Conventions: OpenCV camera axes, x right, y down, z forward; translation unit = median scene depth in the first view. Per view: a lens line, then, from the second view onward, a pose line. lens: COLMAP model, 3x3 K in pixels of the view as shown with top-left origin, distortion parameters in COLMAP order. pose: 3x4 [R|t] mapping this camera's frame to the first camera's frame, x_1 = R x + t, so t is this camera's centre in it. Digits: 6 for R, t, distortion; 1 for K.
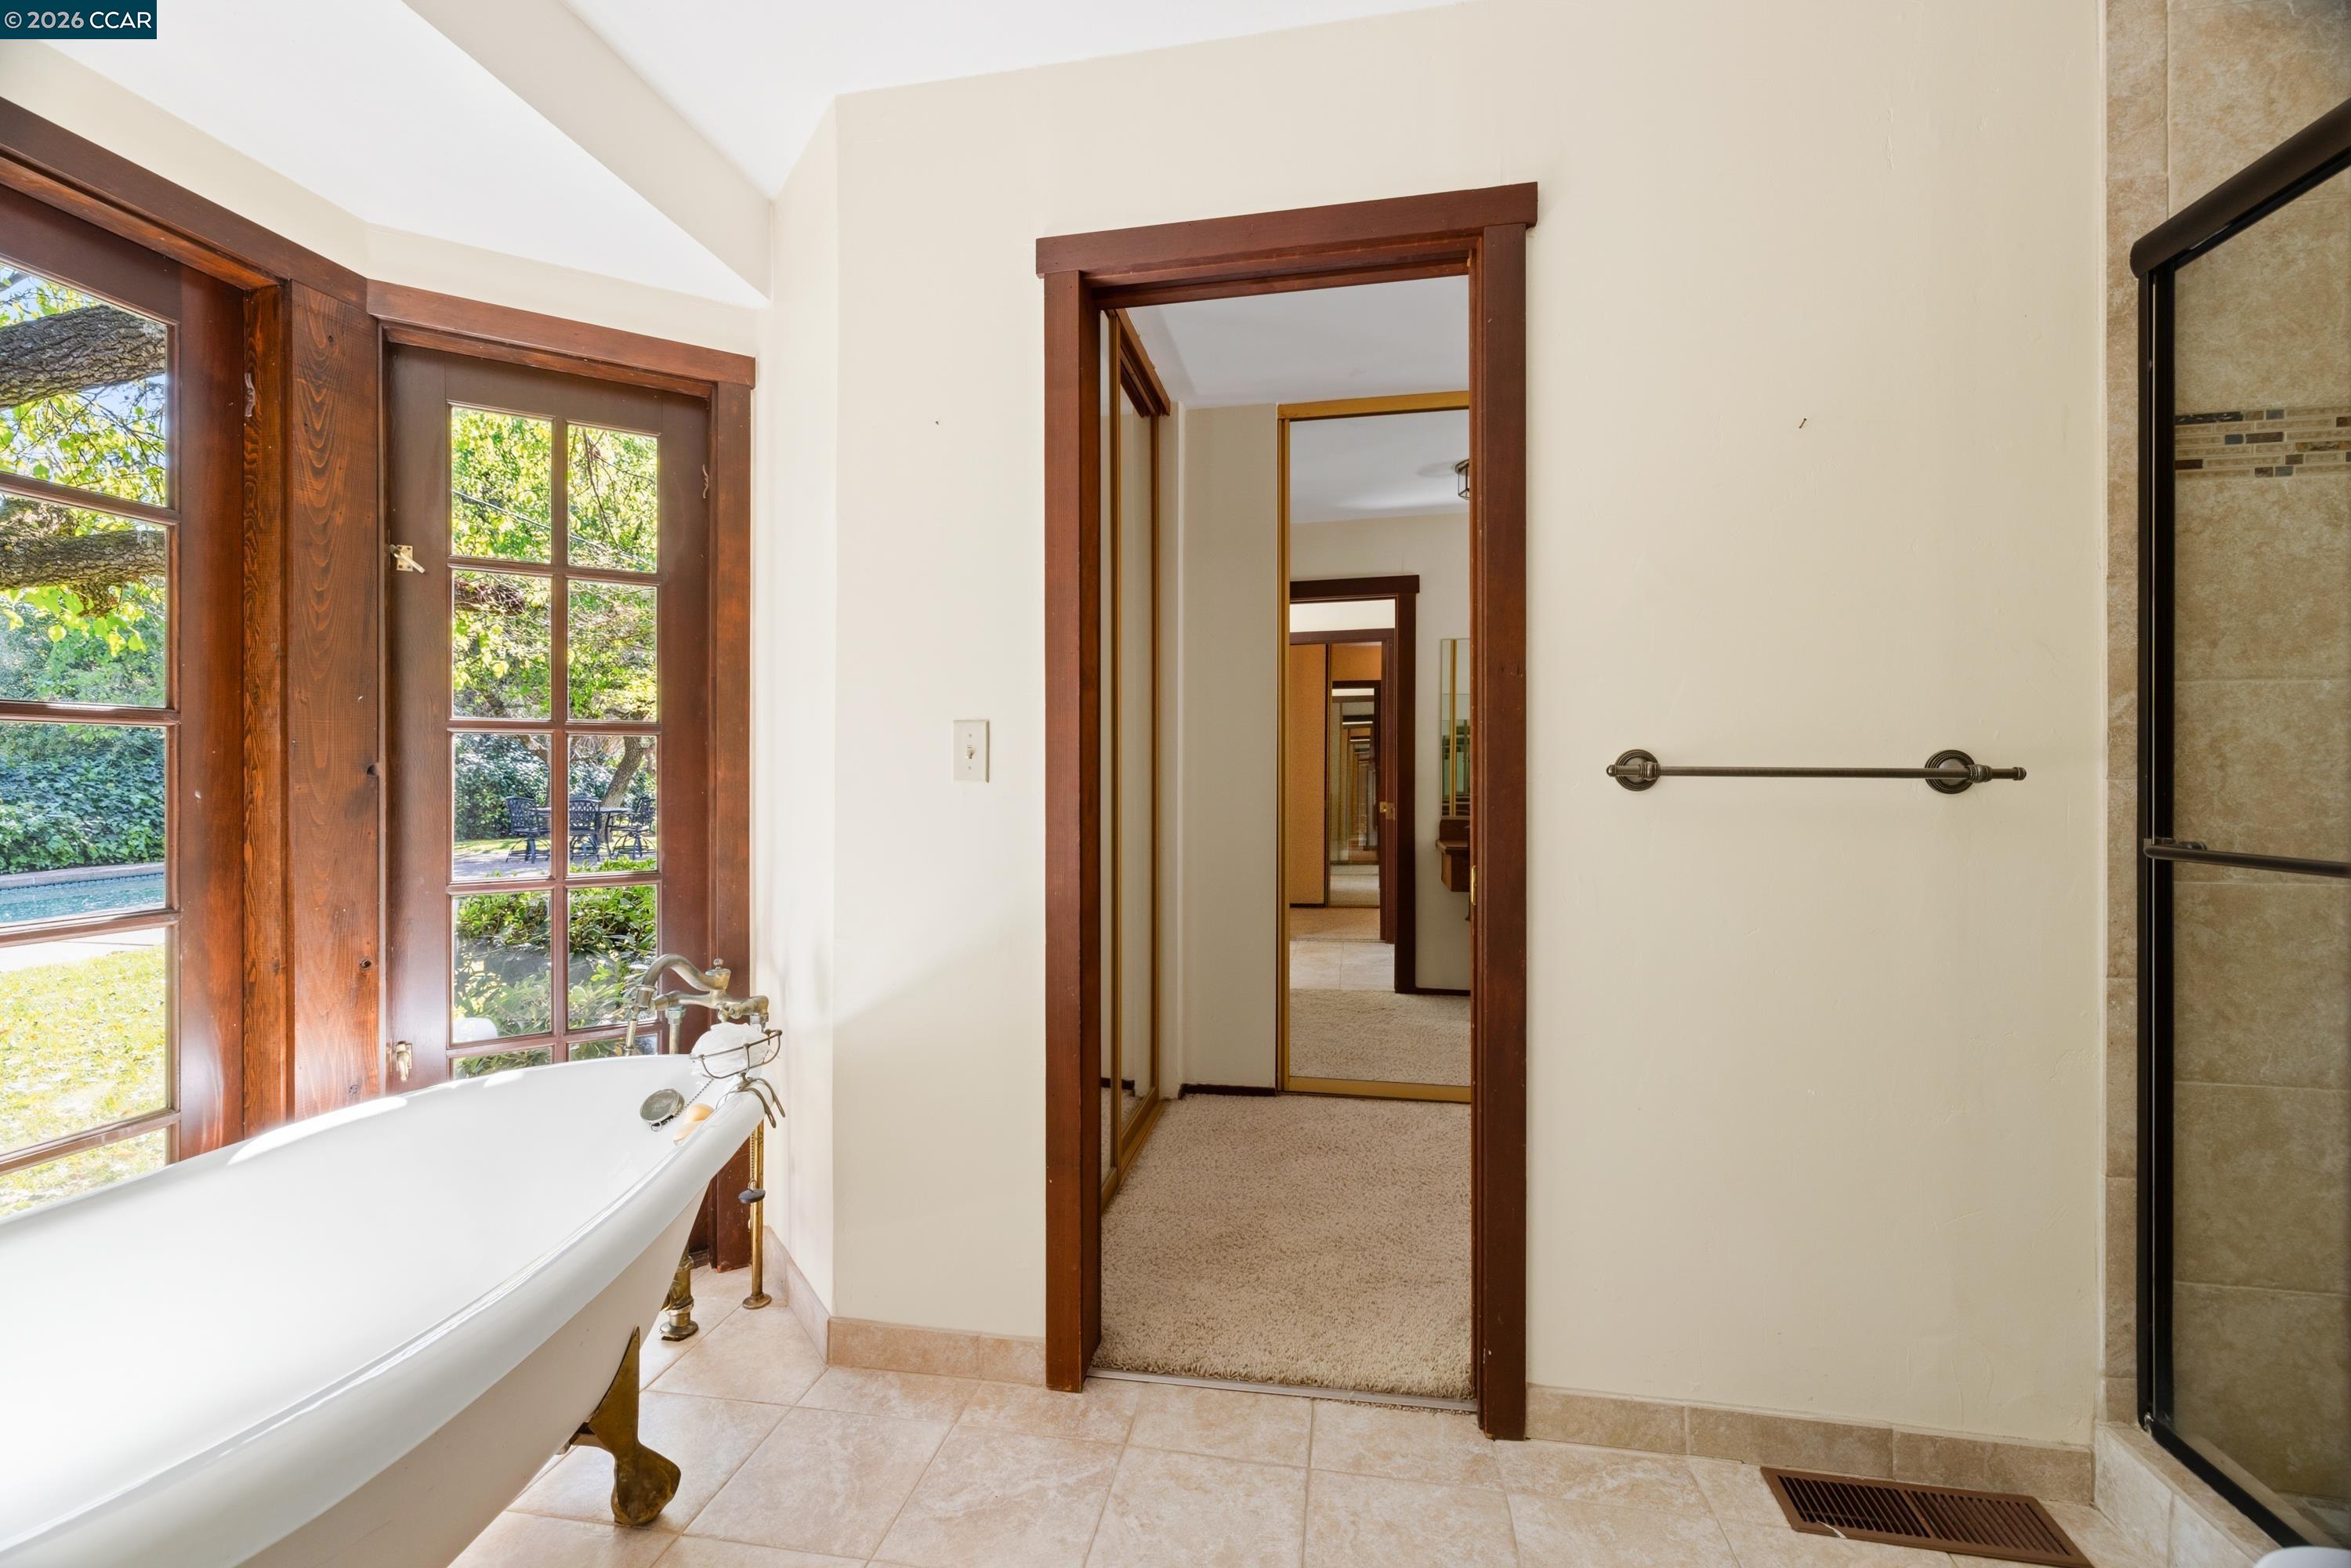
lens RADIAL K [[1017.4, 0, 1168.4], [0, 1017.4, 775.0], [0, 0, 1]] dist [0.001847, 0.000078]
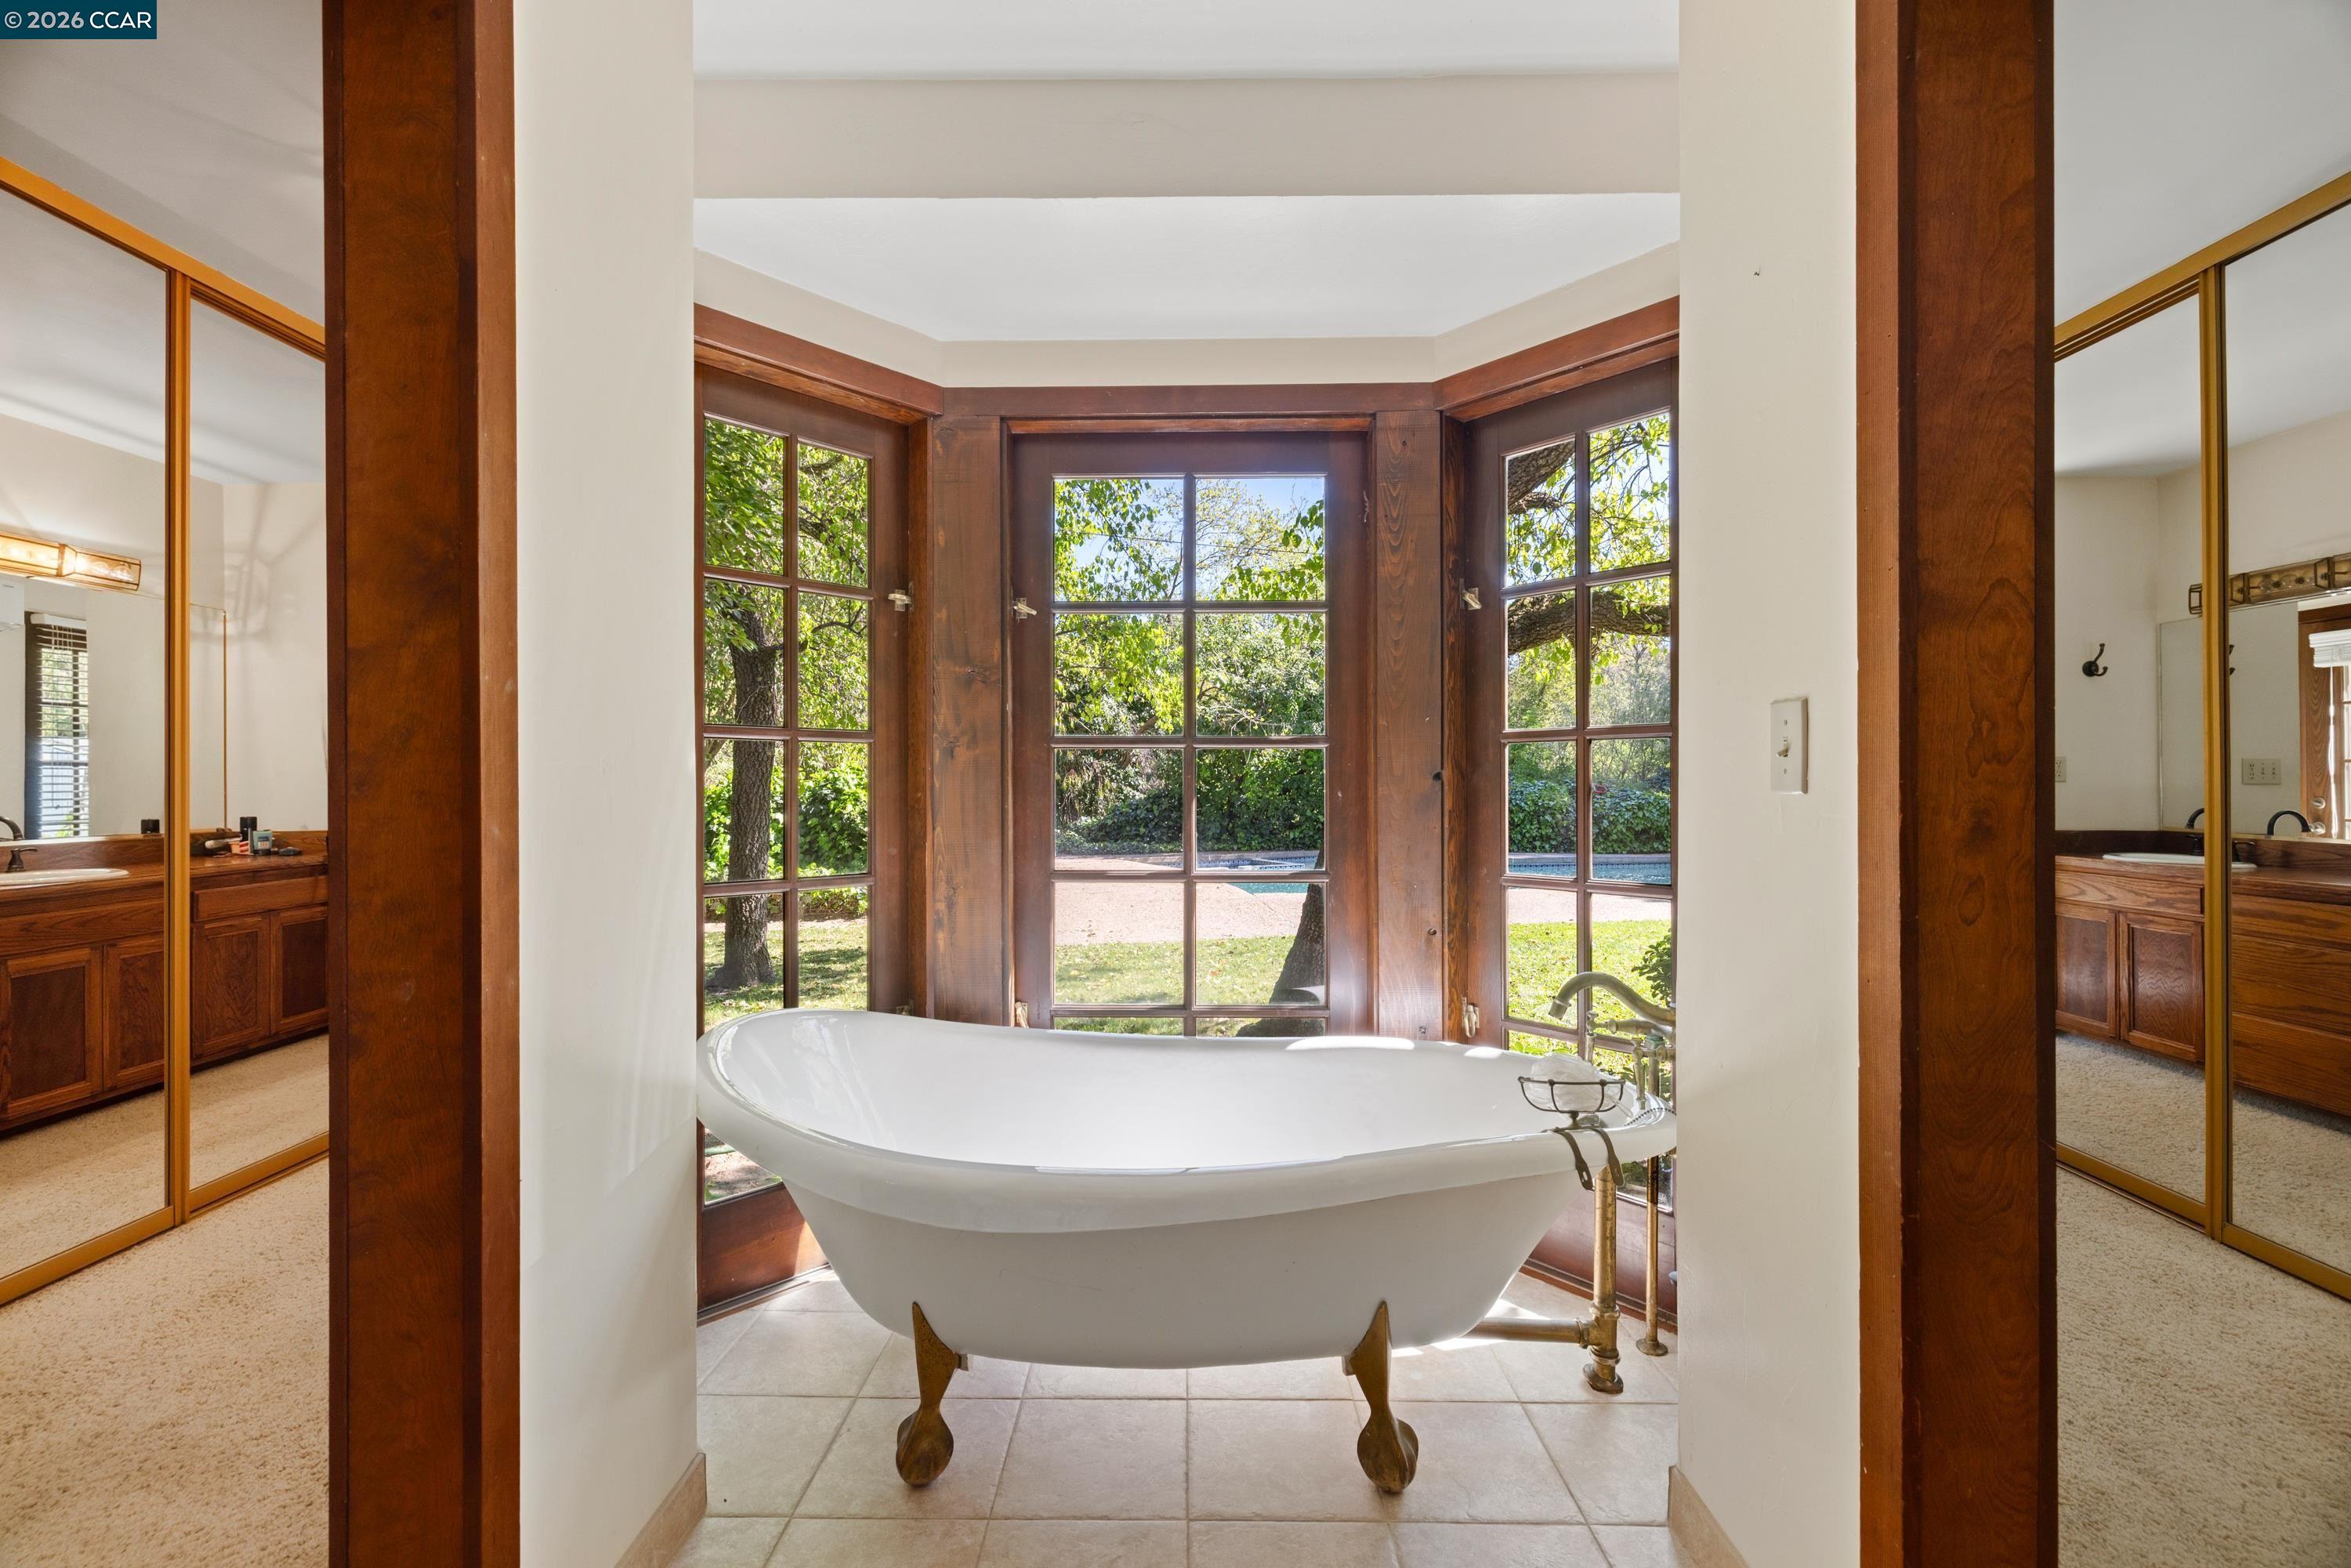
lens RADIAL K [[1017.4, 0, 1161.8], [0, 1017.4, 784.1], [0, 0, 1]] dist [0.001847, 0.000078]
pose [[0.152481, 0.005226, -0.988293, 0.411749], [0.000671, 0.999985, 0.005392, -0.002685], [0.988306, -0.001486, 0.152475, 0.501731]]
